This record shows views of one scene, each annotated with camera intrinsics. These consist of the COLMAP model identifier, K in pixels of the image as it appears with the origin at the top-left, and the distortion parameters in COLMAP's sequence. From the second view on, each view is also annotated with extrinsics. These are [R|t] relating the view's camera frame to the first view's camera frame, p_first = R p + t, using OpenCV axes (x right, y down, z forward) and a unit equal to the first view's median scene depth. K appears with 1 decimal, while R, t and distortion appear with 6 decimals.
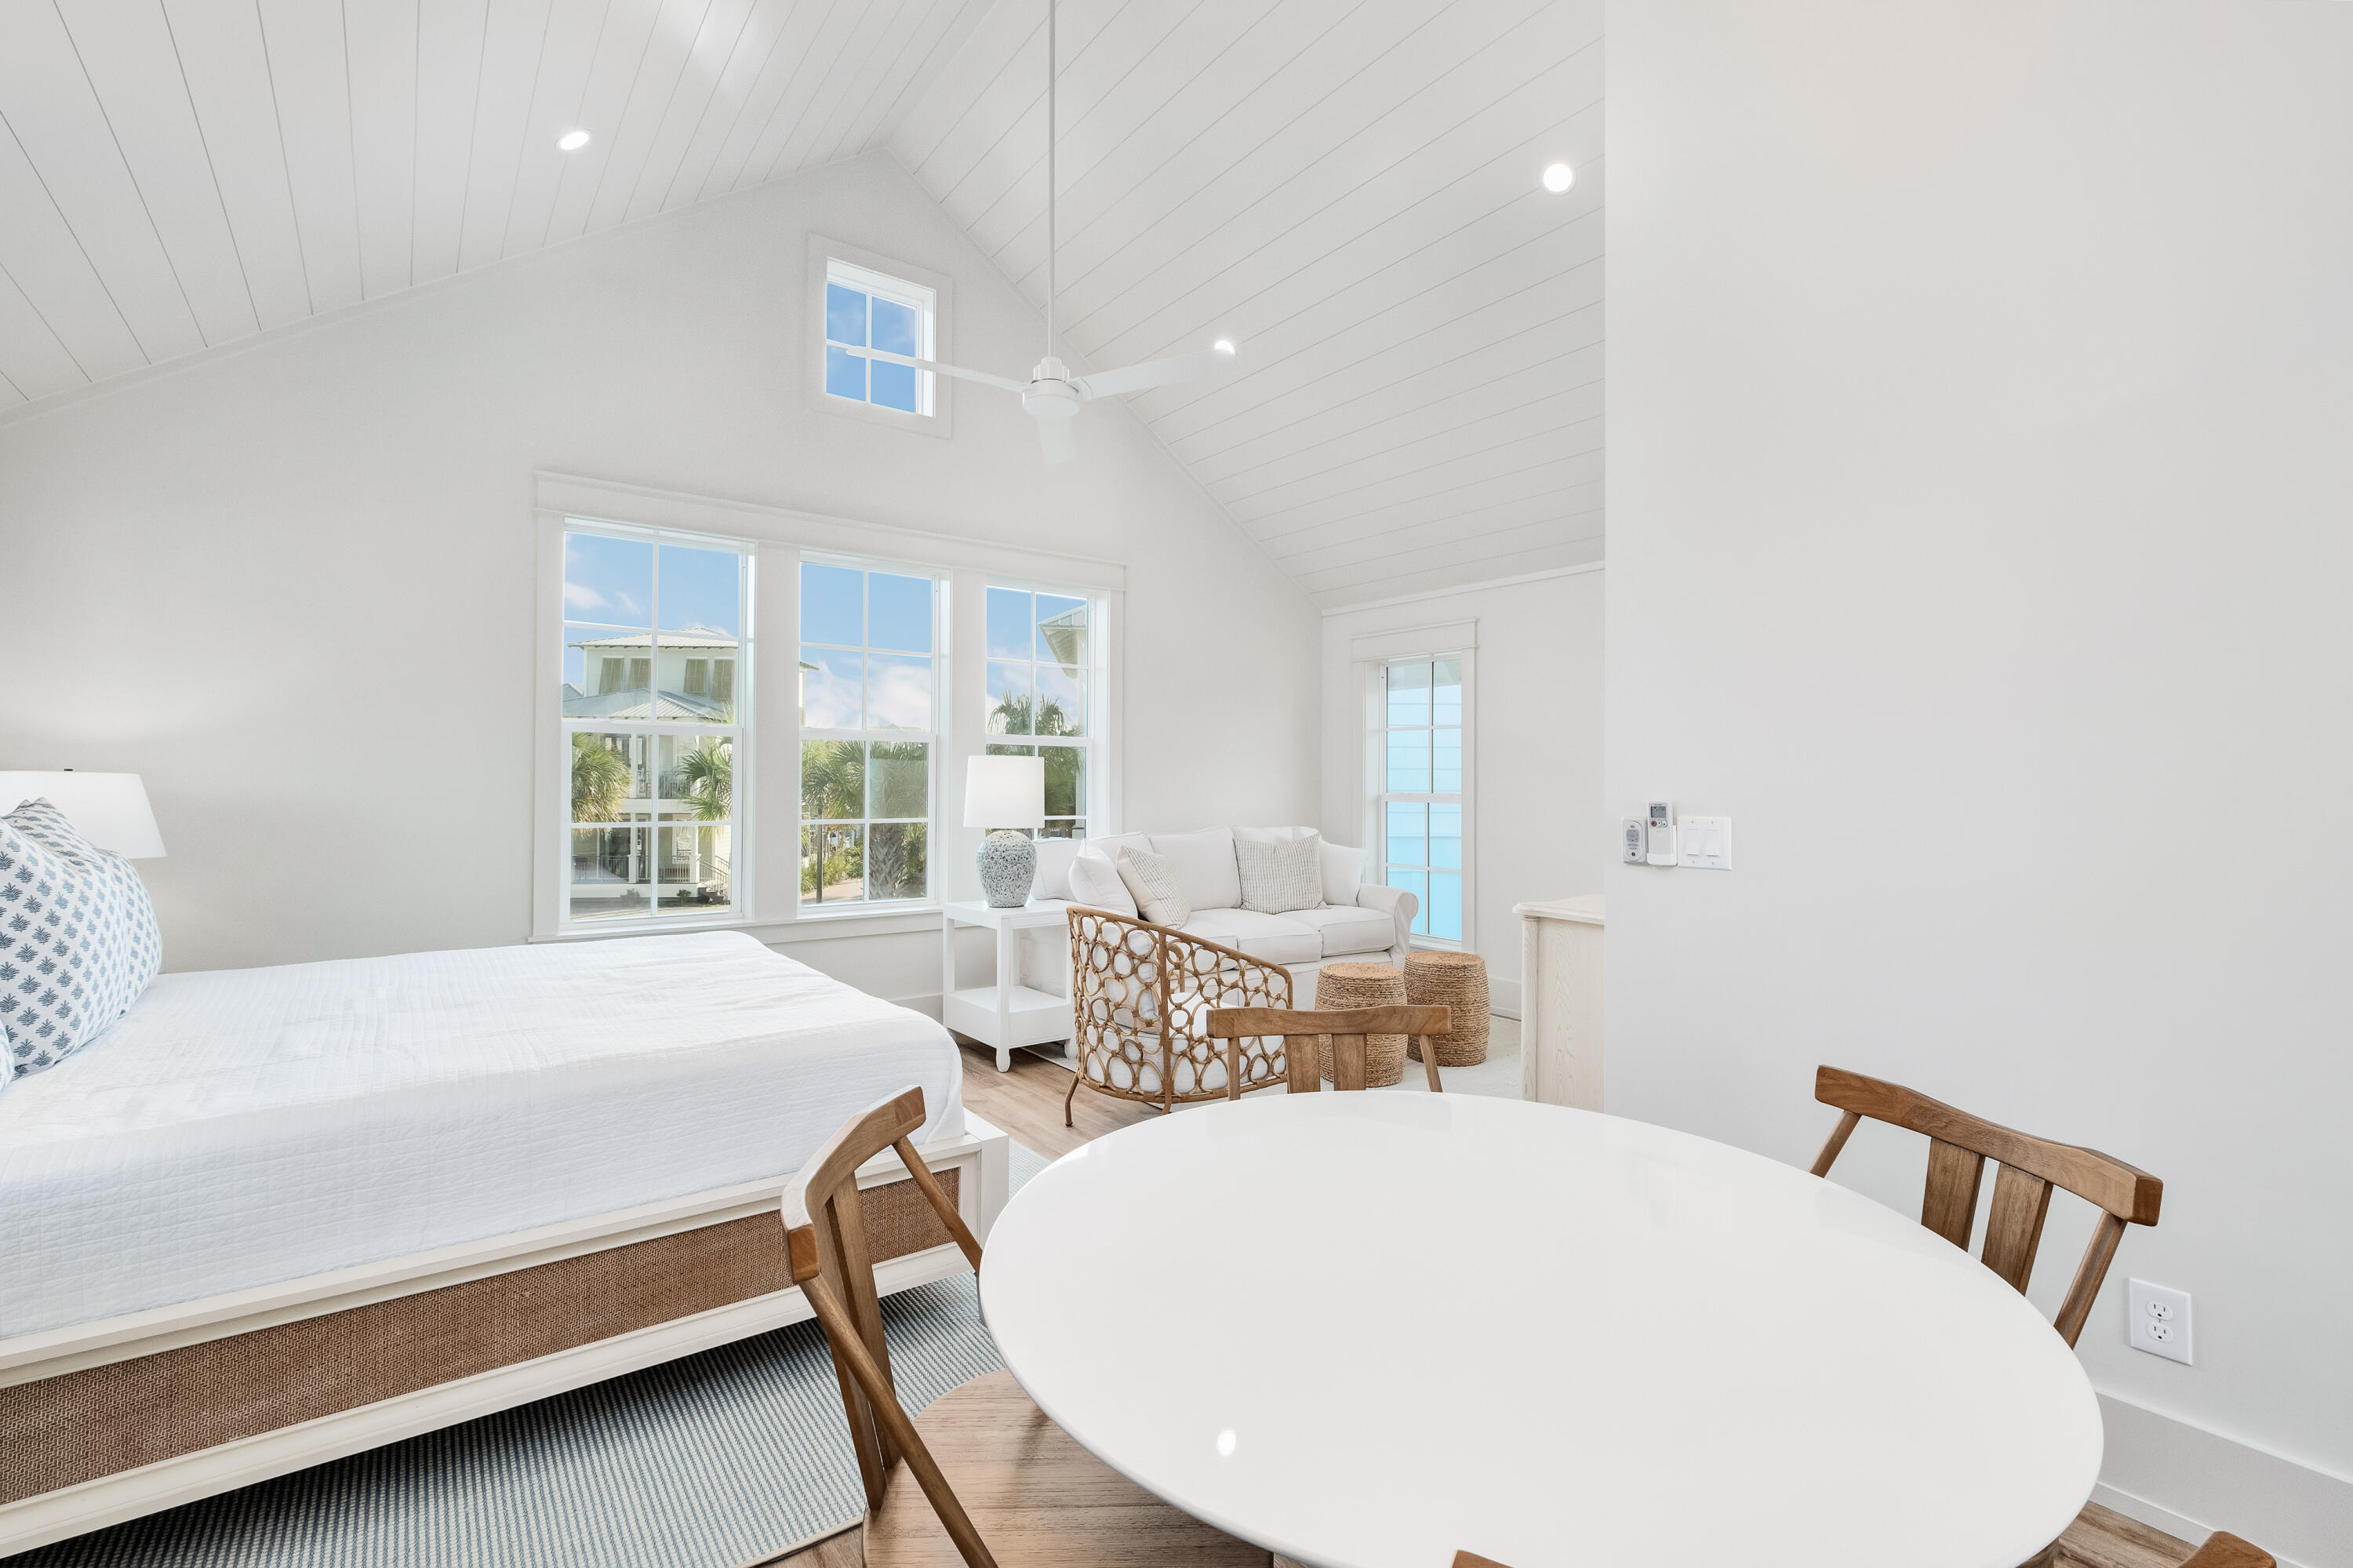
lens RADIAL K [[1019.7, 0, 1177.2], [0, 1019.7, 781.5], [0, 0, 1]] dist [-0.000432, 0.000301]
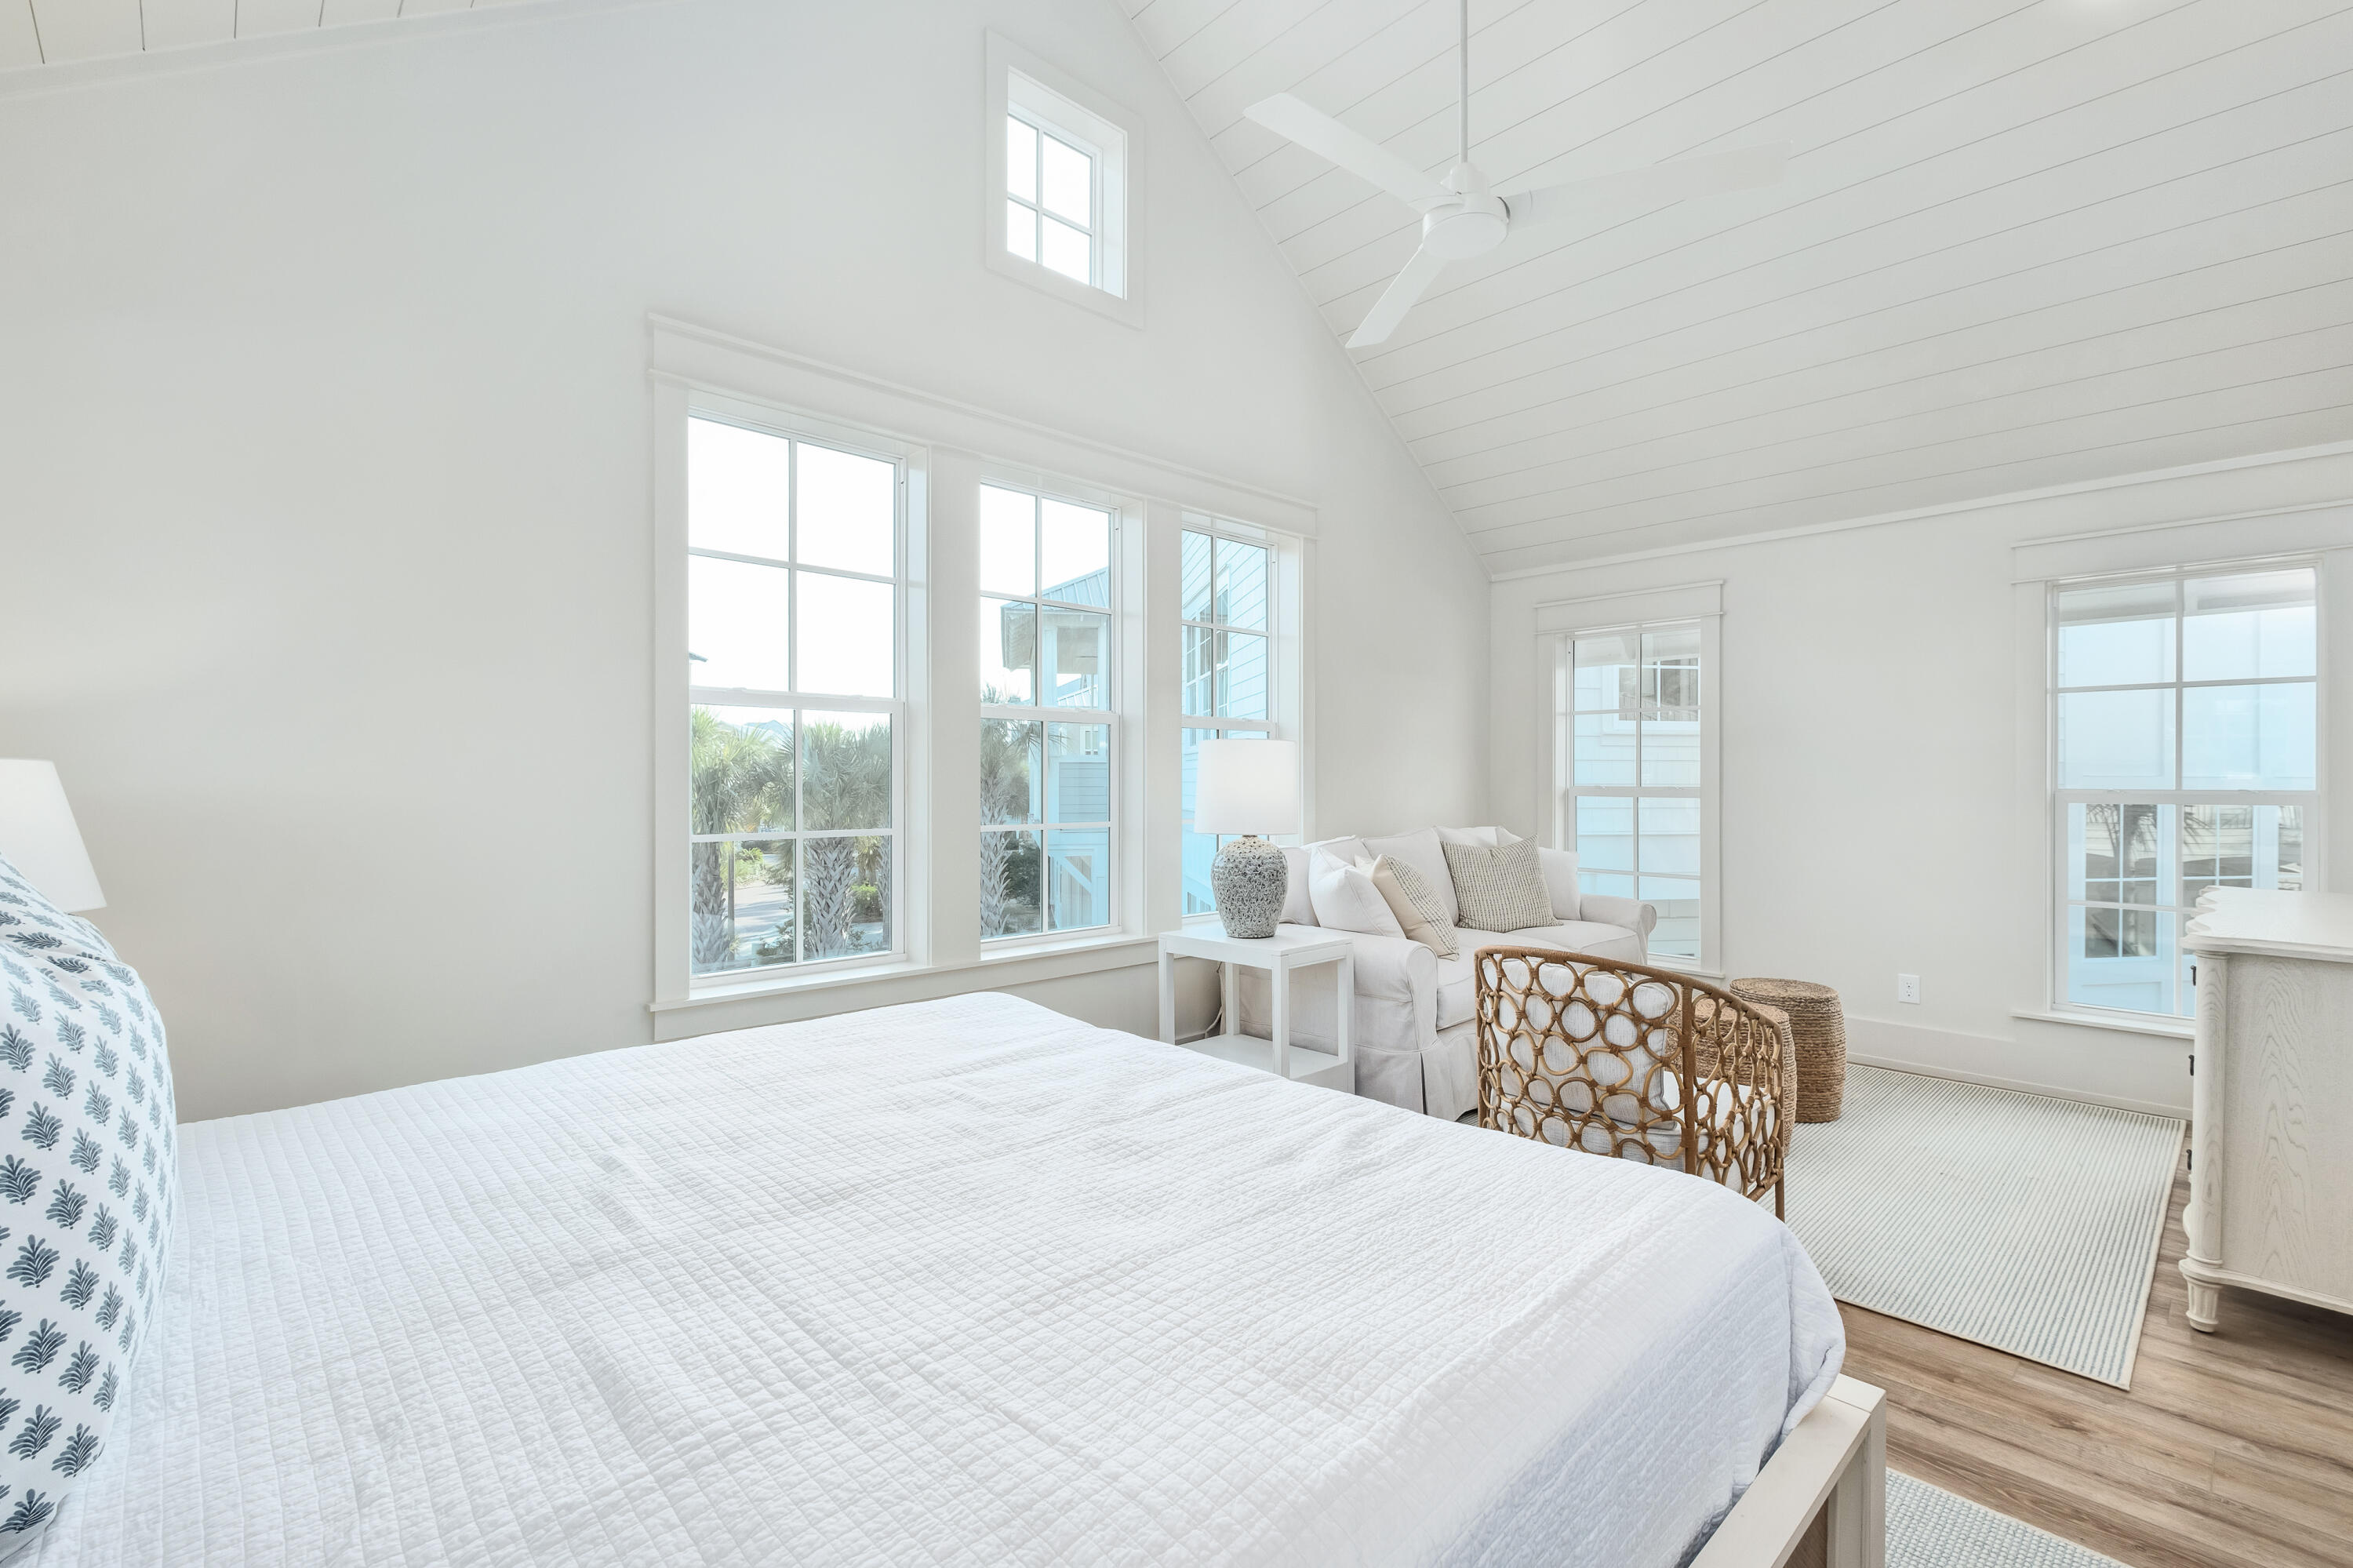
lens RADIAL K [[1019.7, 0, 1179.7], [0, 1019.7, 786.9], [0, 0, 1]] dist [-0.000432, 0.000301]
pose [[0.993766, -0.006889, 0.111271, -0.426978], [0.006007, 0.999948, 0.008256, 0.004813], [-0.111322, -0.007536, 0.993756, 0.341166]]
